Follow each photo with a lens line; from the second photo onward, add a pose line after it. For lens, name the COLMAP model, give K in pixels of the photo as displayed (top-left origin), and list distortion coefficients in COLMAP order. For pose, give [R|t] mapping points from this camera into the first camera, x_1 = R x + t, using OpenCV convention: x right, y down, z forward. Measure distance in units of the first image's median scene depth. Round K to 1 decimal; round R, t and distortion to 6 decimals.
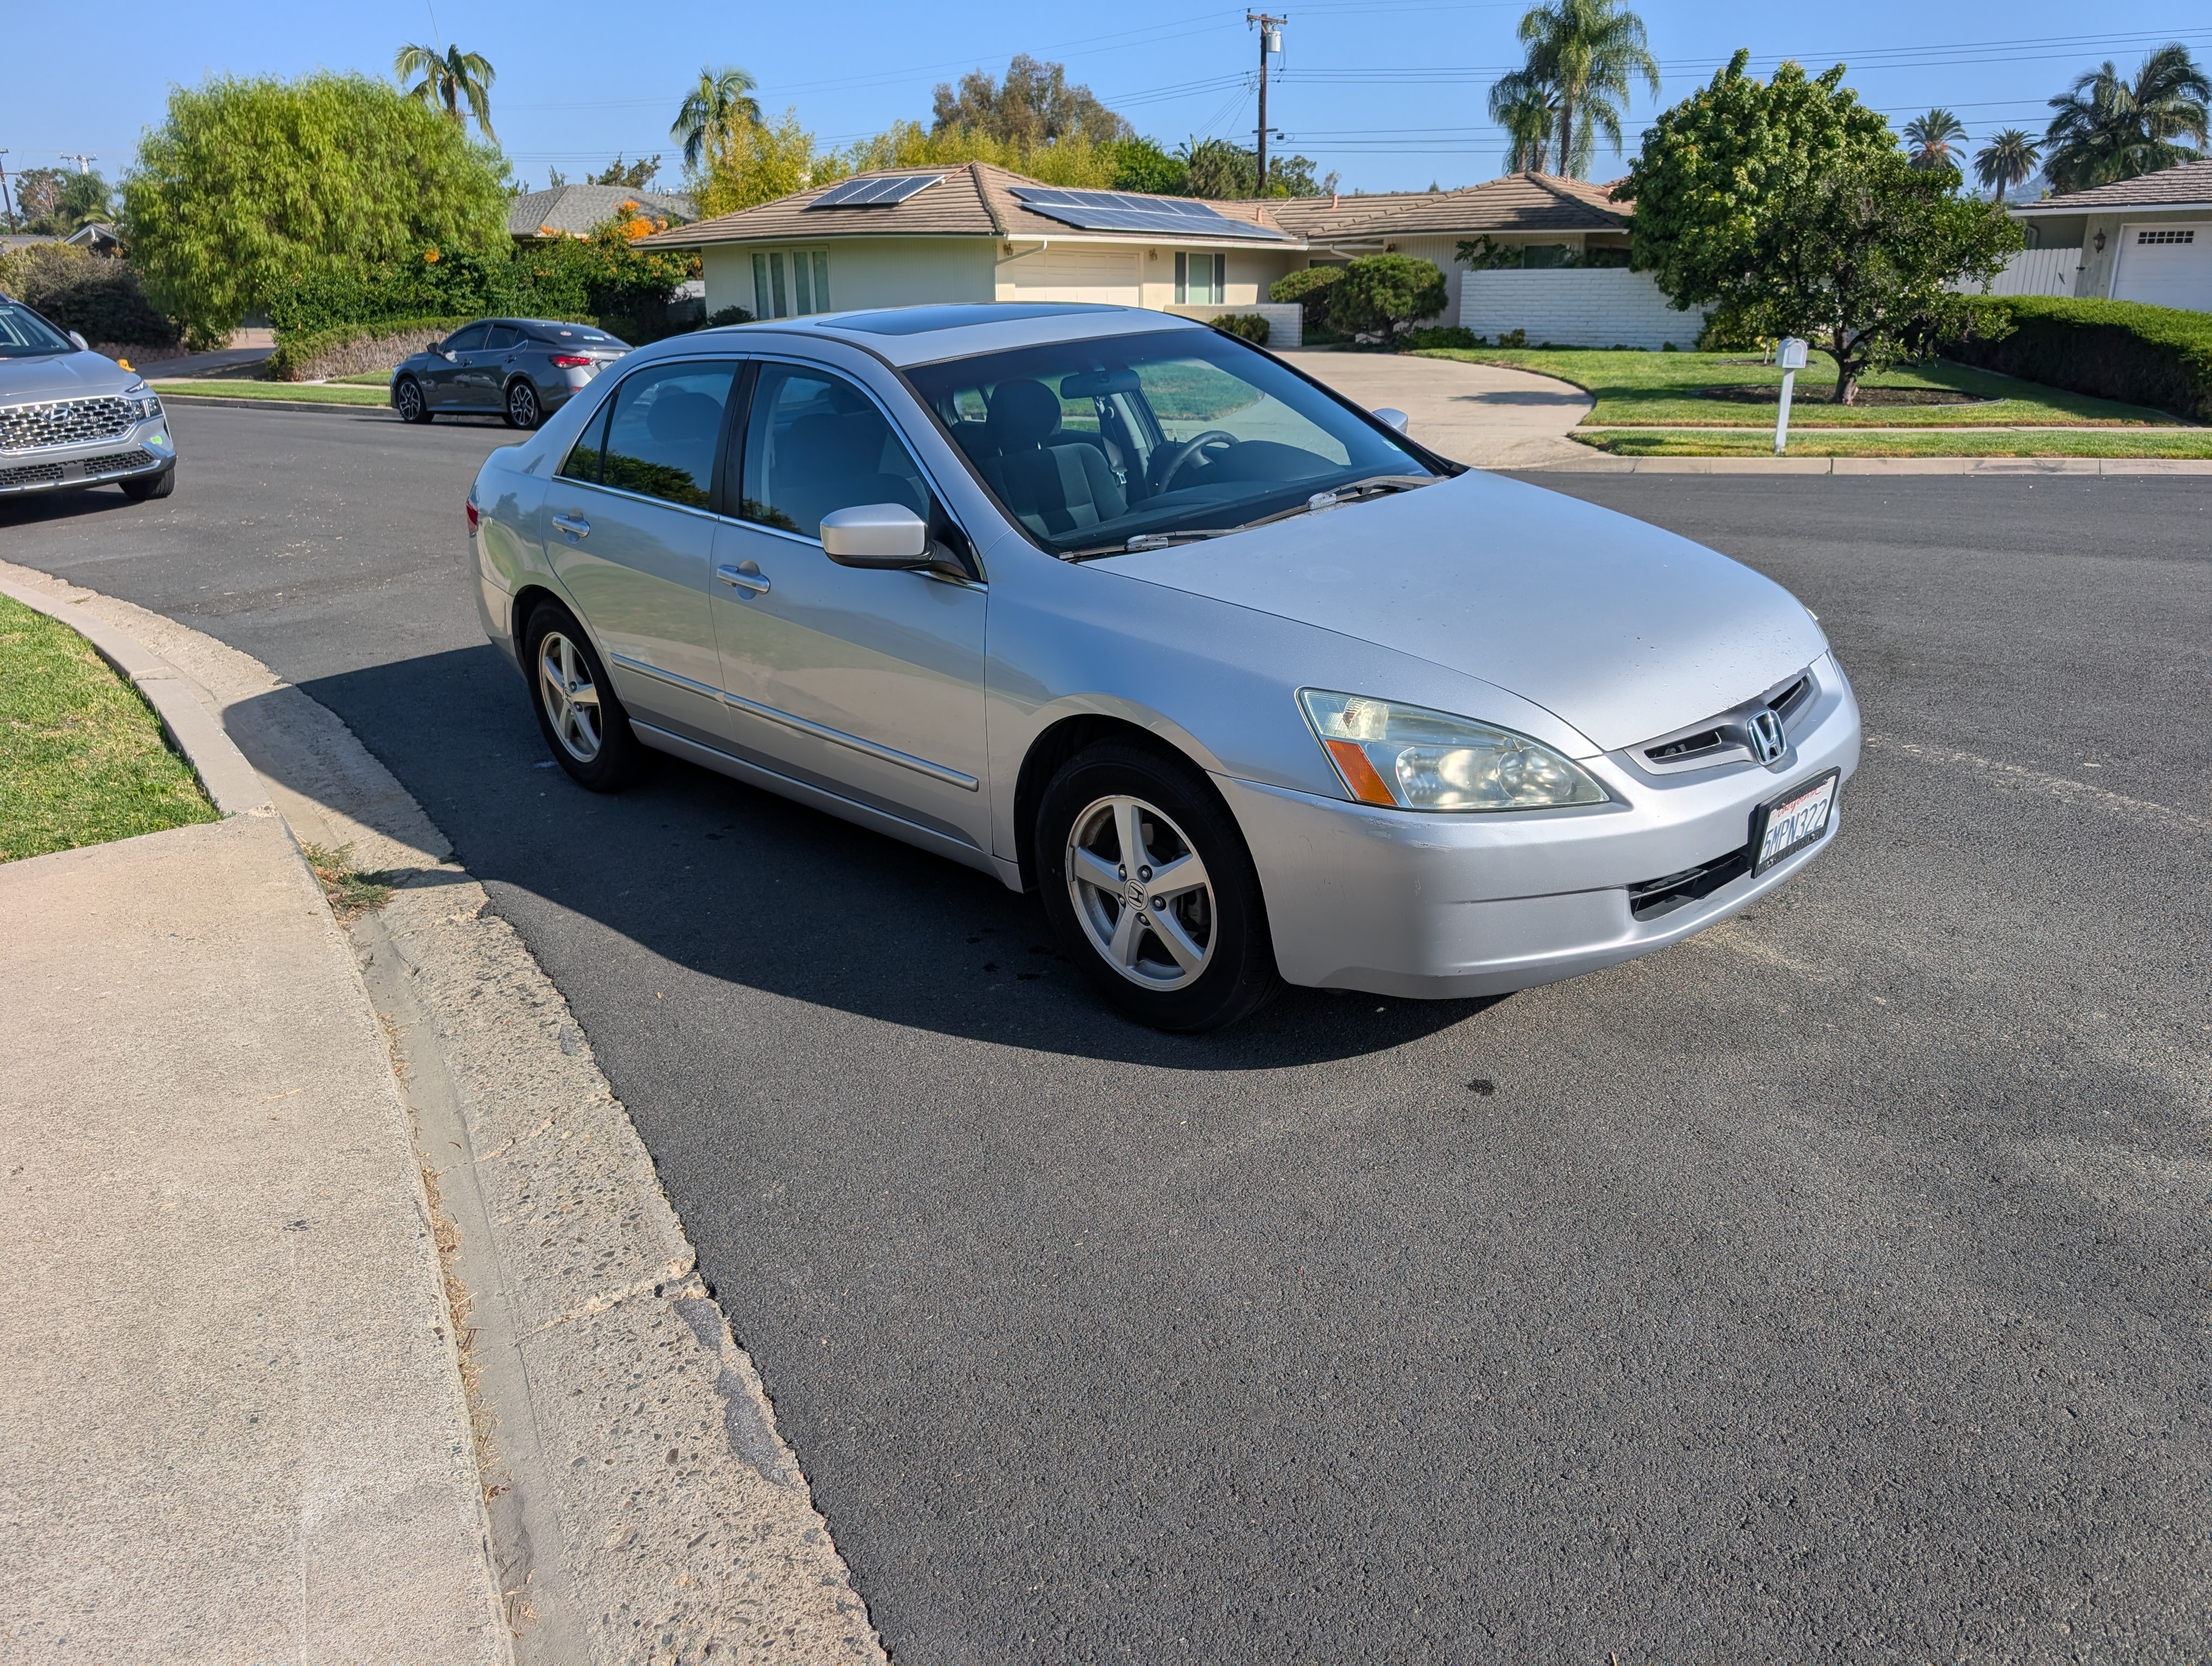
lens RADIAL K [[1577.6, 0, 1122.4], [0, 1577.6, 837.0], [0, 0, 1]] dist [0.029566, -0.024868]
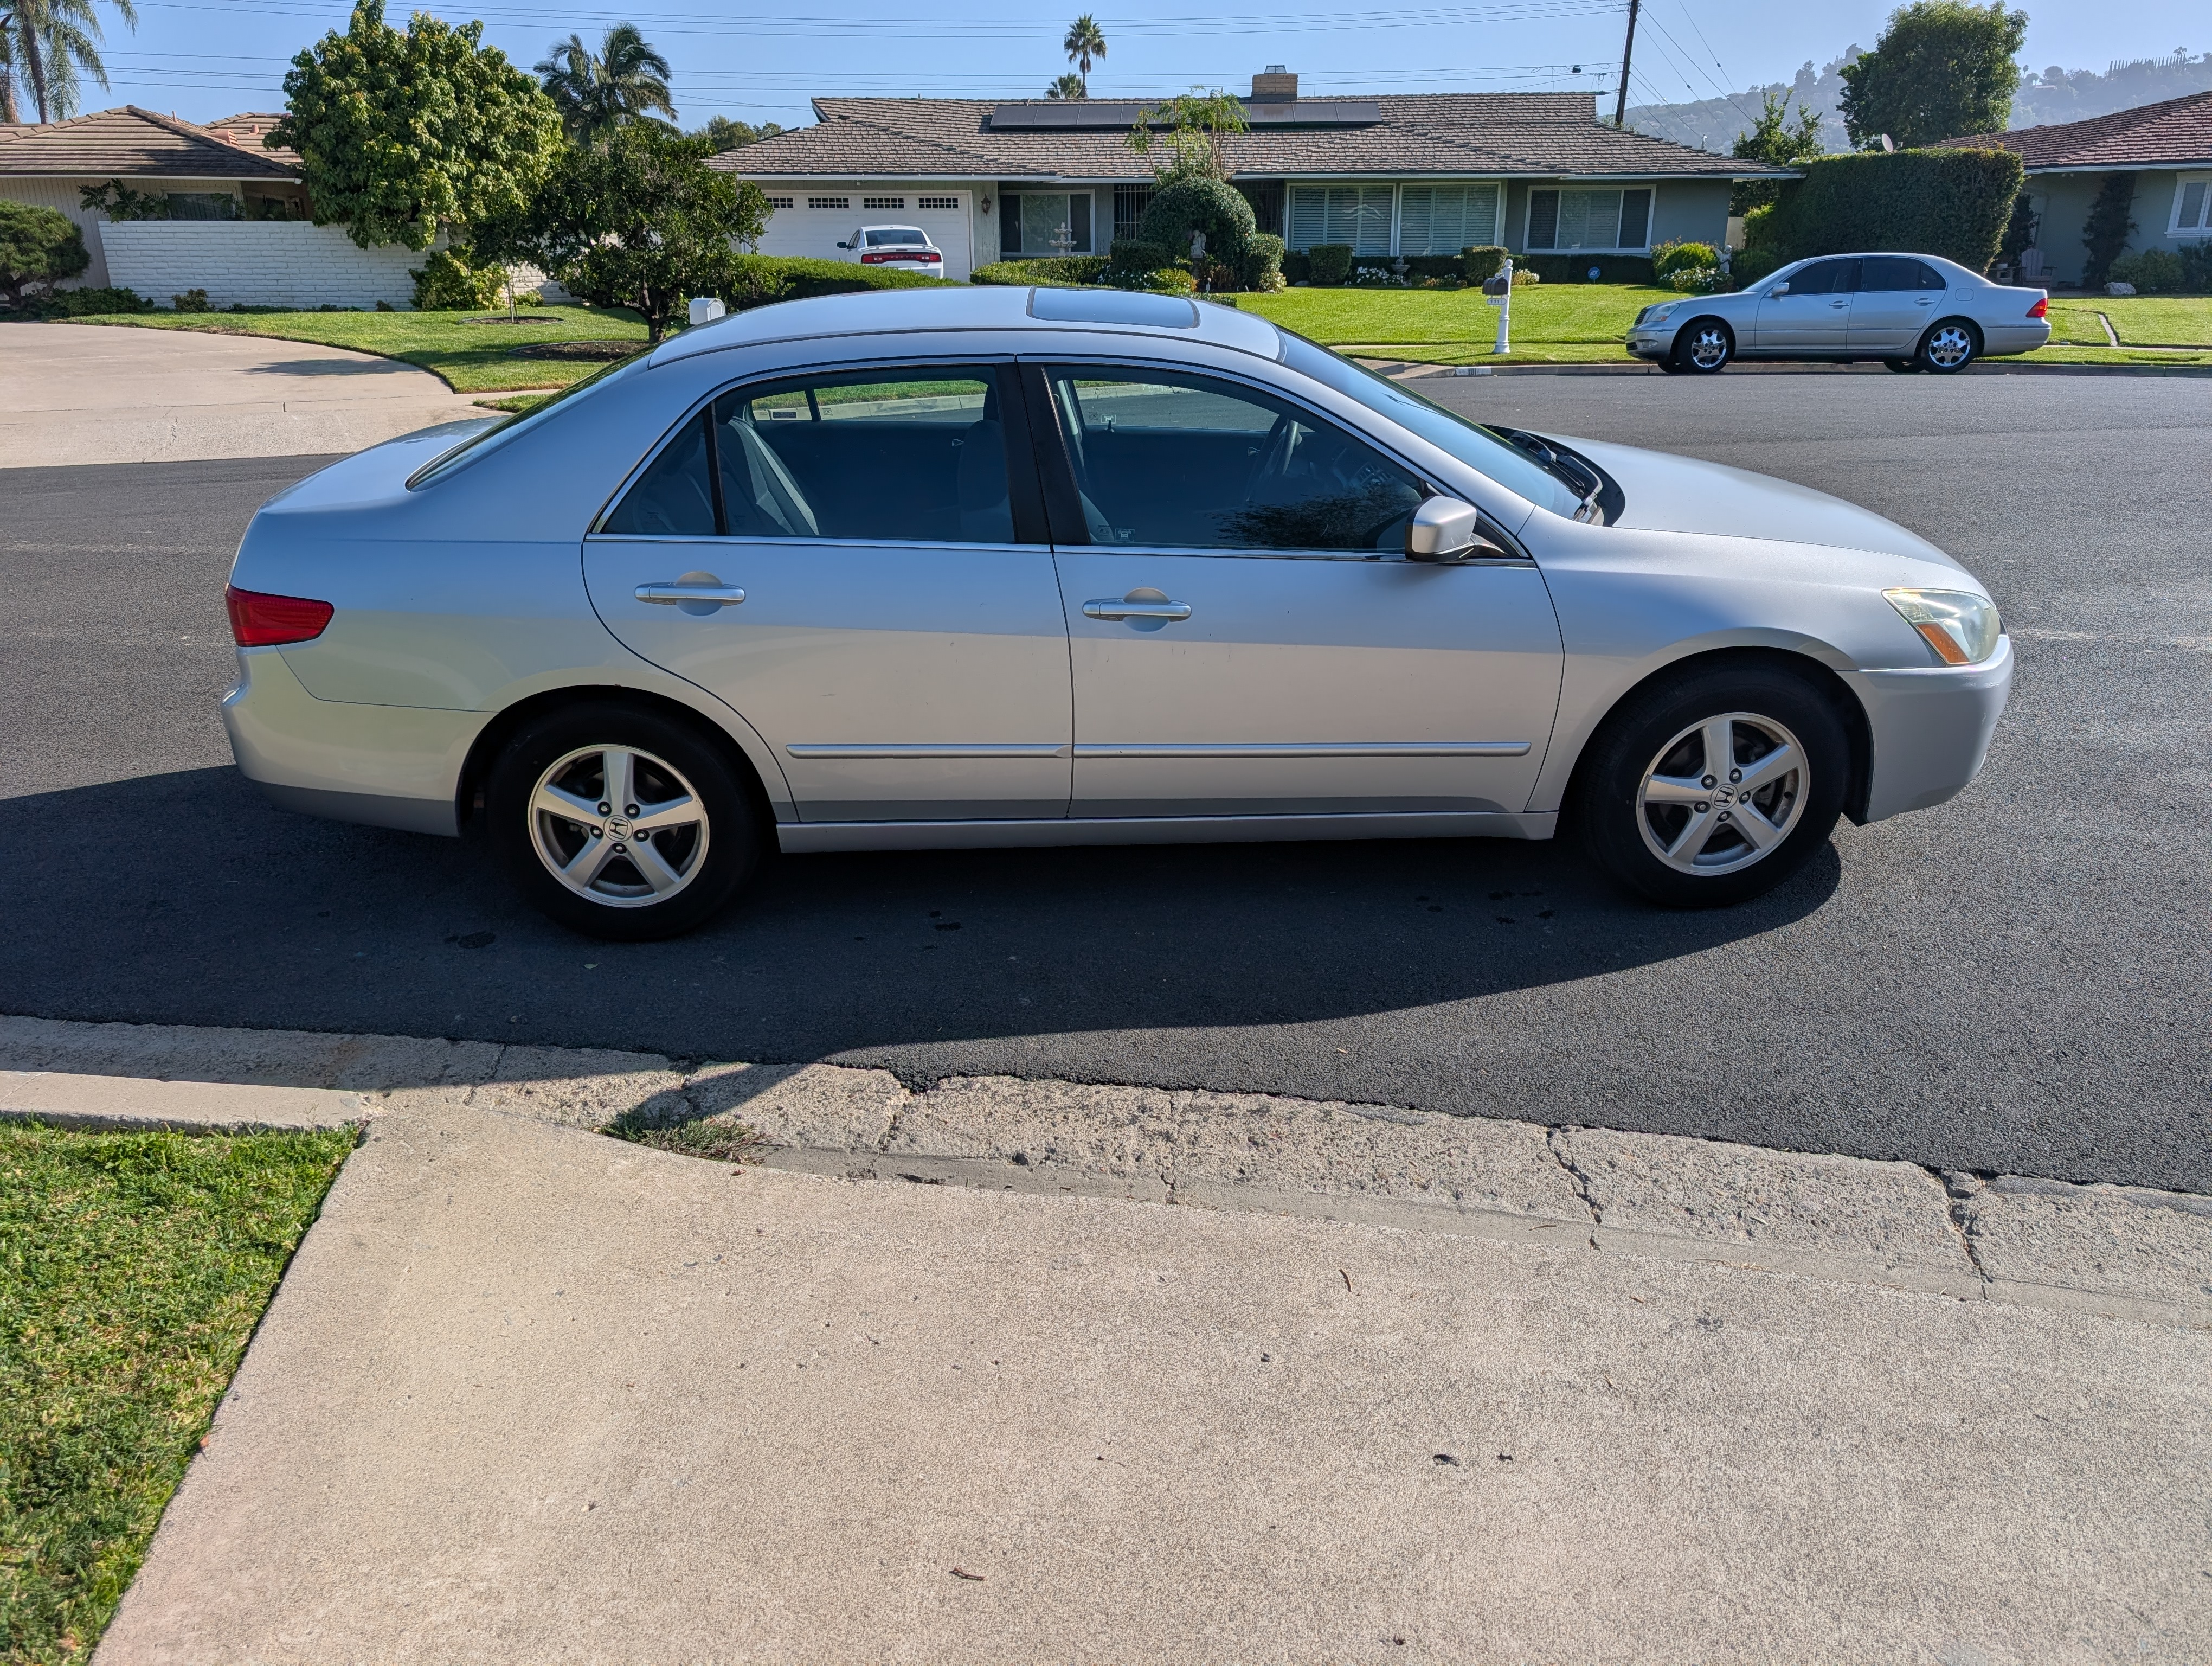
lens RADIAL K [[1577.6, 0, 1111.3], [0, 1577.6, 840.6], [0, 0, 1]] dist [0.029566, -0.024868]
pose [[0.671331, -0.259408, 0.694279, -0.104674], [0.239921, 0.962372, 0.127587, -0.017764], [-0.701251, 0.080919, 0.708307, 0.045430]]
